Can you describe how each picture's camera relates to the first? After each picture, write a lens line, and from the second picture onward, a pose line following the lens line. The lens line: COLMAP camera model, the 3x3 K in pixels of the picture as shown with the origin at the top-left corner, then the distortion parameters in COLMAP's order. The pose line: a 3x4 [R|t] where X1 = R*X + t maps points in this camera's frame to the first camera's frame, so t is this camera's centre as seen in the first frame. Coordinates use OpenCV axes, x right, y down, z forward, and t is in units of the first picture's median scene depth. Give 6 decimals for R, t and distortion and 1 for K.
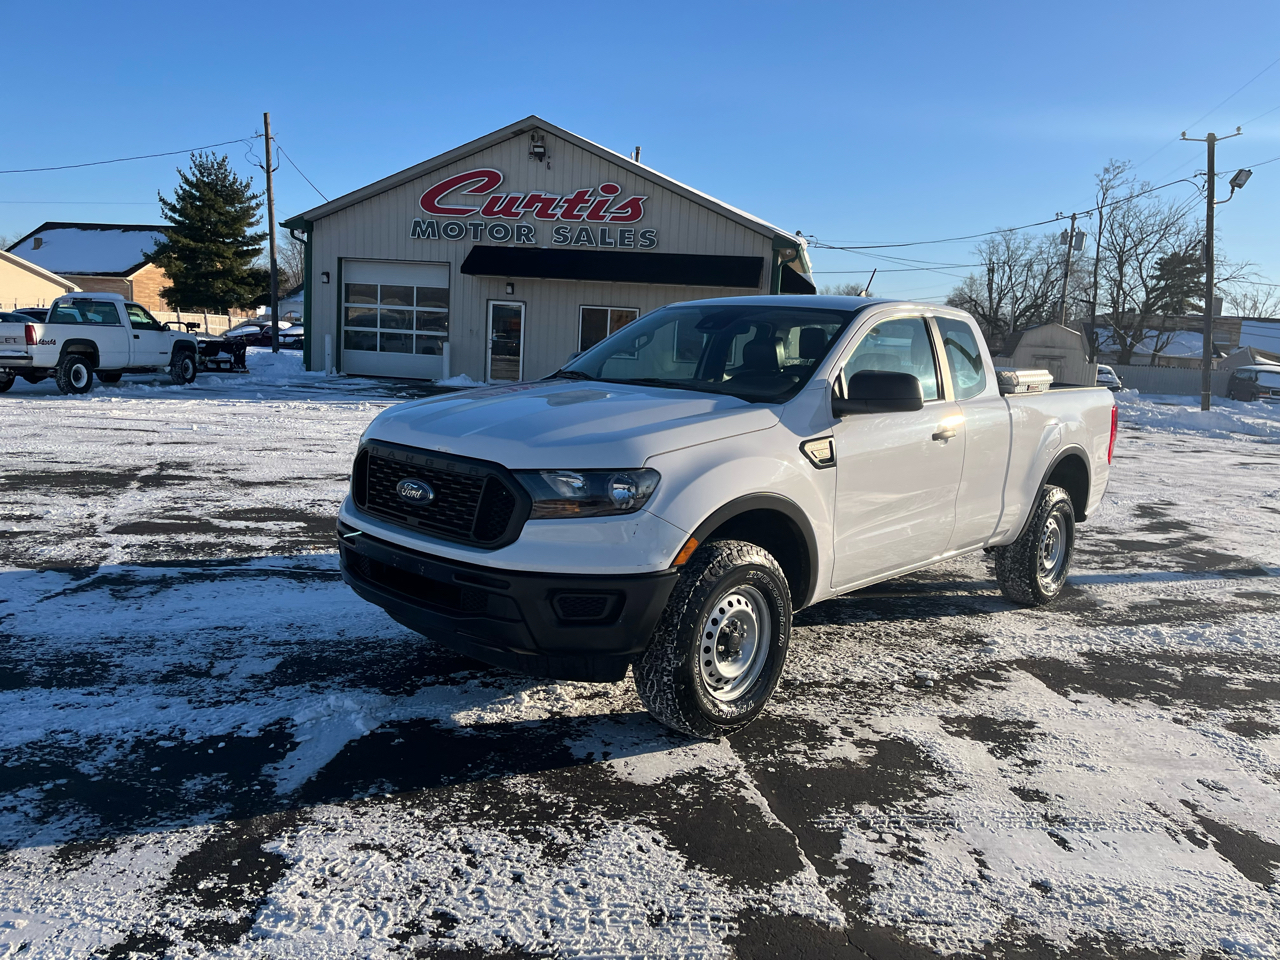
lens RADIAL K [[967.2, 0, 652.6], [0, 967.2, 474.3], [0, 0, 1]] dist [0.071162, -0.089554]
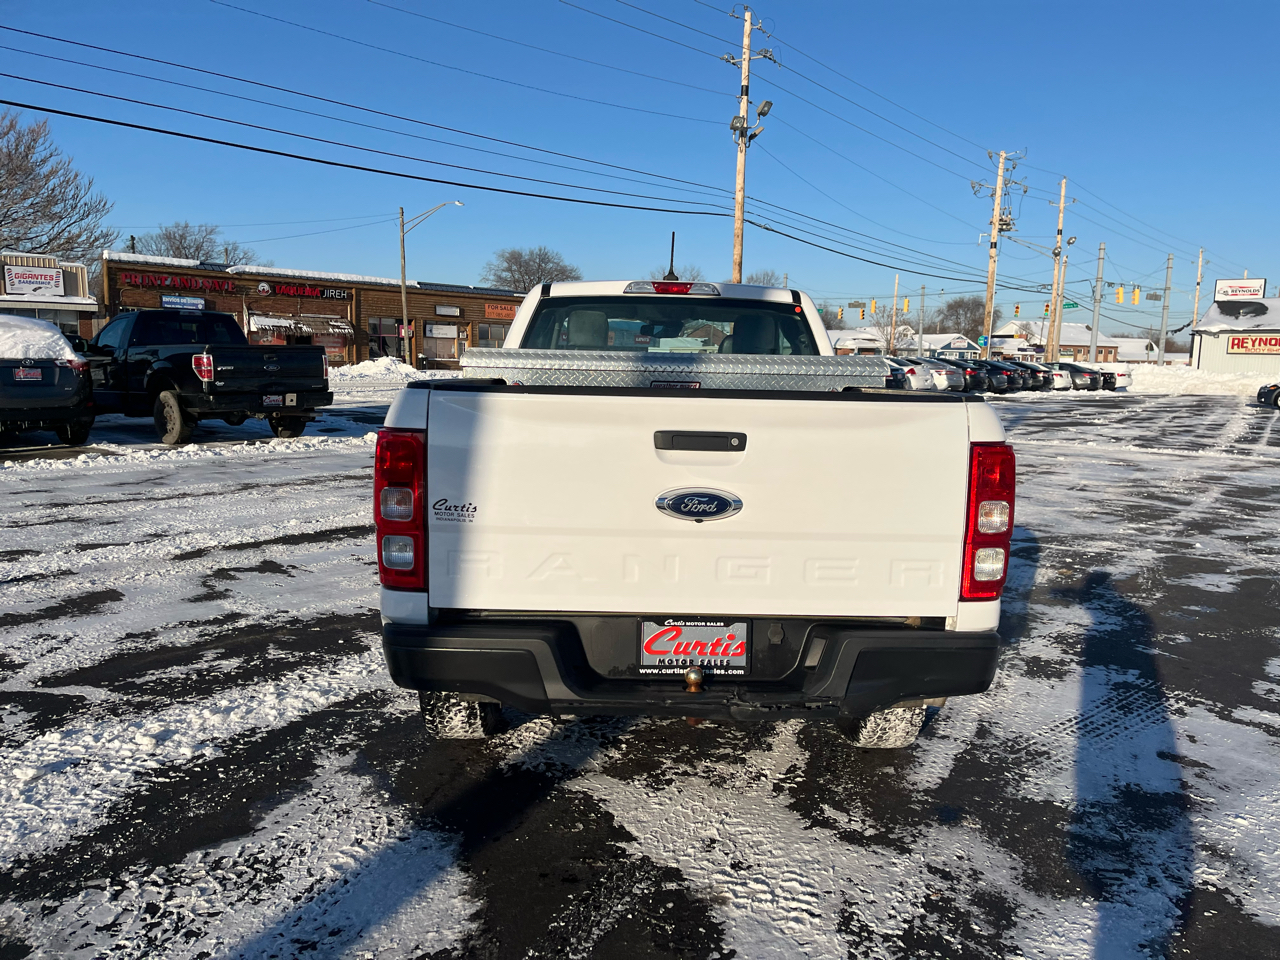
lens RADIAL K [[967.2, 0, 650.7], [0, 967.2, 490.7], [0, 0, 1]] dist [0.071162, -0.089554]
pose [[-0.719942, 0.024492, -0.693602, 1.014410], [-0.156263, 0.967997, 0.196379, -0.212317], [0.676214, 0.249766, -0.693074, 2.051620]]
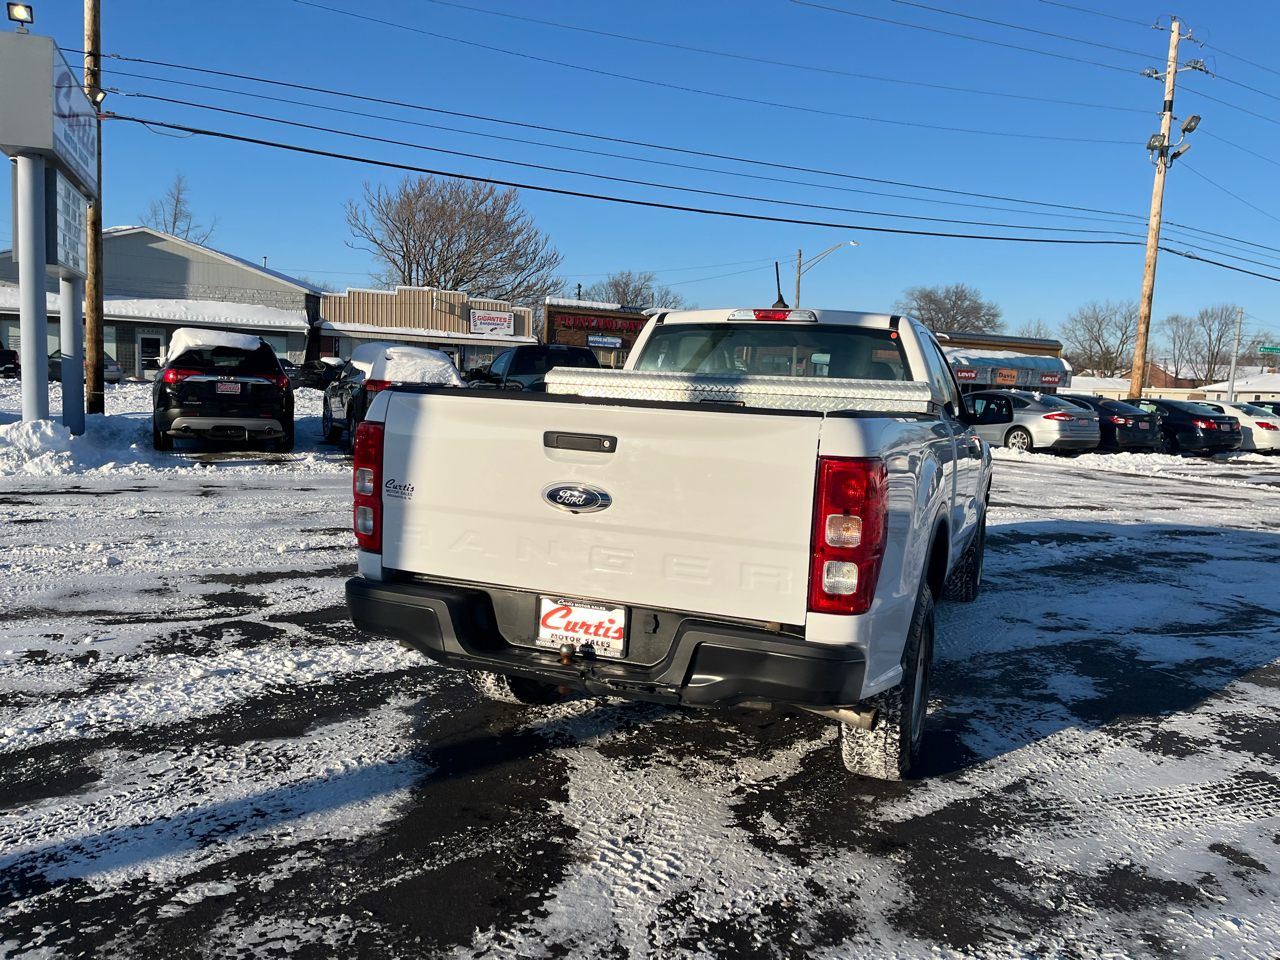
lens RADIAL K [[967.2, 0, 650.2], [0, 967.2, 494.7], [0, 0, 1]] dist [0.071162, -0.089554]
pose [[-0.934934, -0.057111, -0.350195, 0.777344], [-0.143035, 0.963879, 0.224675, -0.251044], [0.324714, 0.260147, -0.909332, 2.280235]]
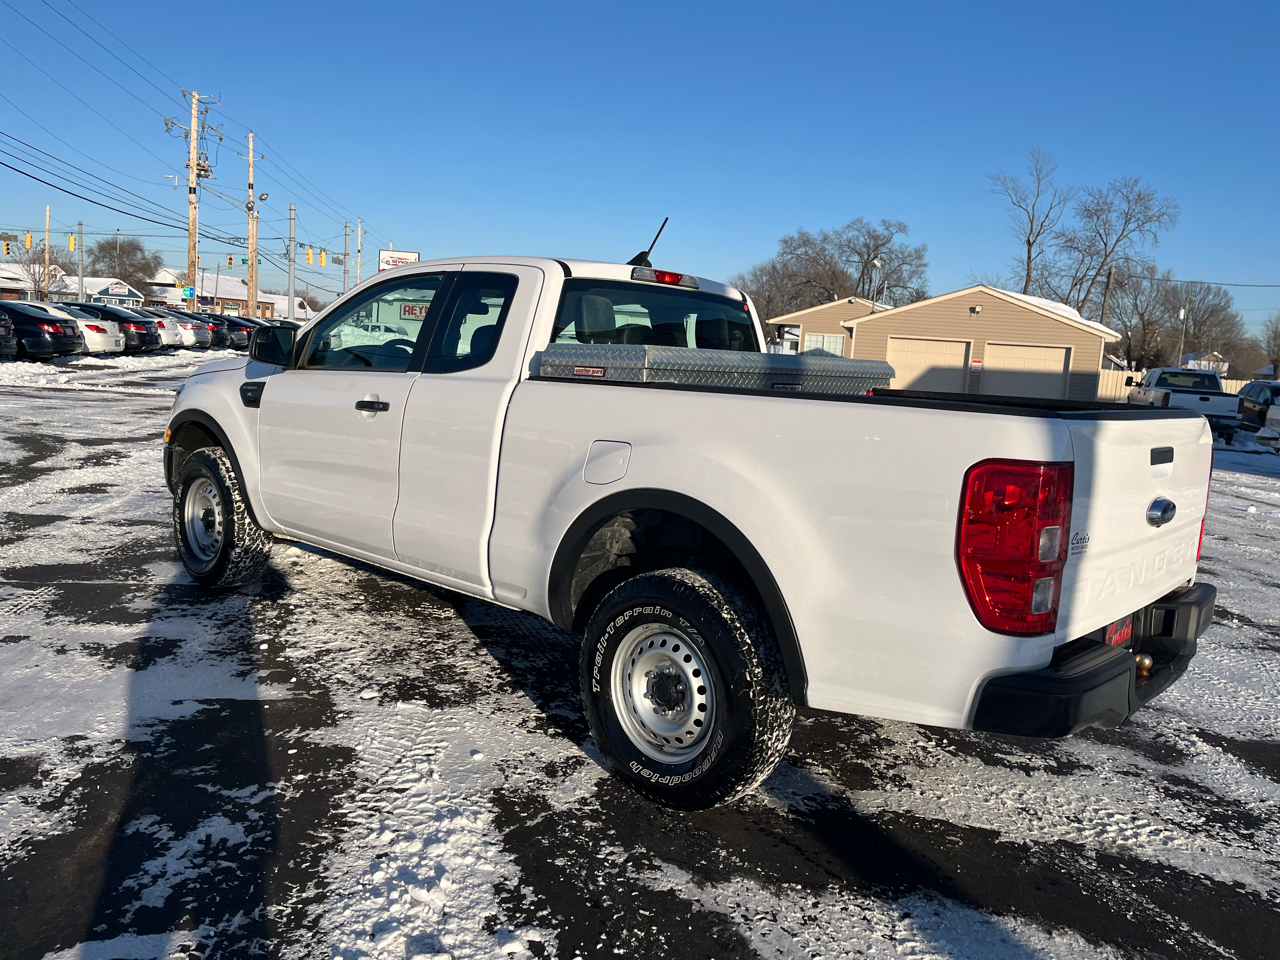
lens RADIAL K [[967.2, 0, 651.4], [0, 967.2, 474.4], [0, 0, 1]] dist [0.071162, -0.089554]
pose [[0.017655, 0.076169, -0.996939, 1.249414], [-0.201461, 0.976915, 0.071072, -0.099587], [0.979338, 0.199589, 0.032592, 1.314946]]
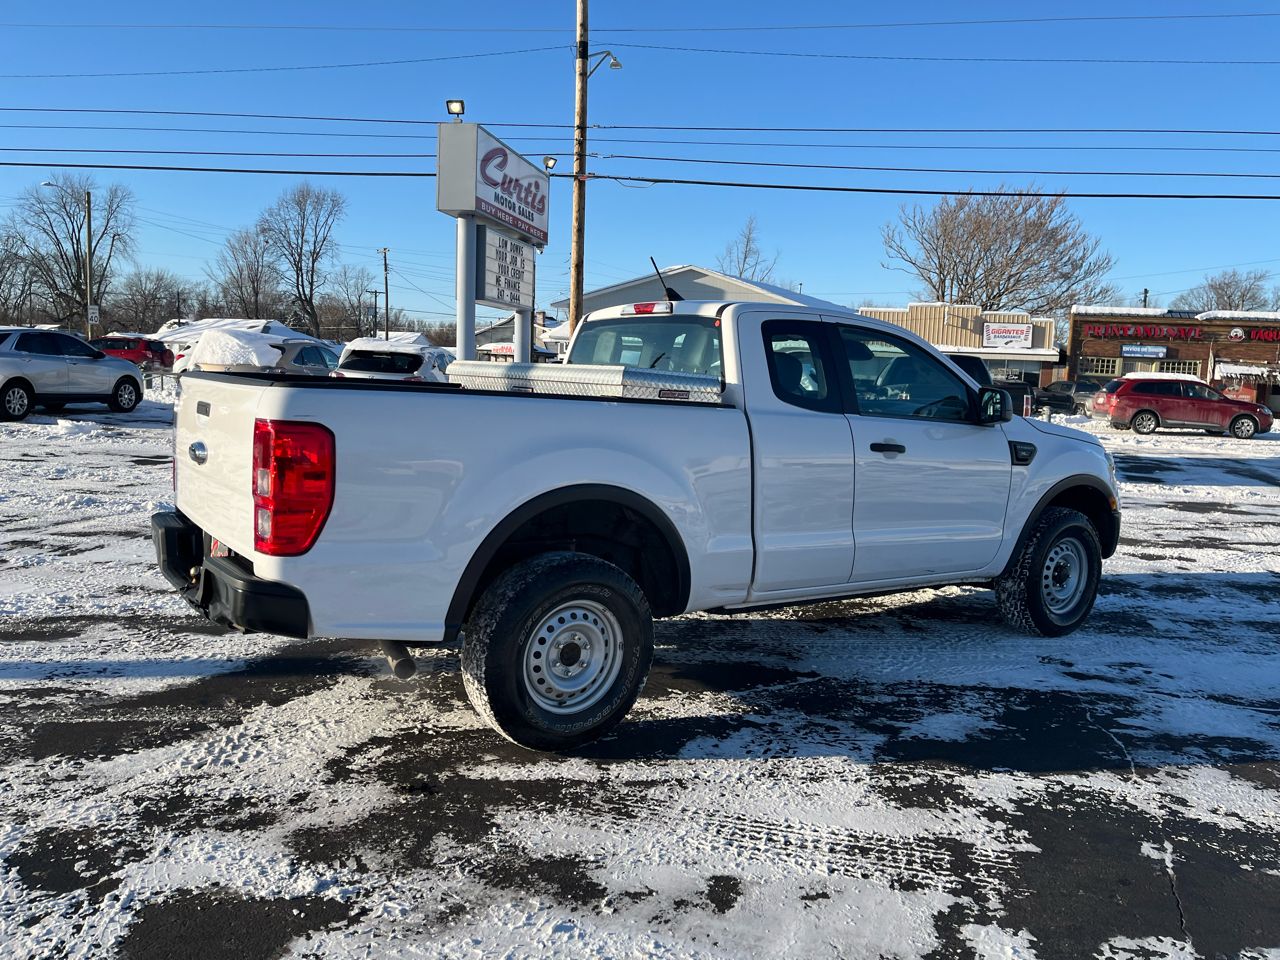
lens RADIAL K [[967.2, 0, 651.4], [0, 967.2, 475.0], [0, 0, 1]] dist [0.071162, -0.089554]
pose [[-0.971371, -0.116799, 0.206874, 0.048539], [-0.063547, 0.966810, 0.247468, -0.308984], [-0.228912, 0.227237, -0.946553, 2.383090]]
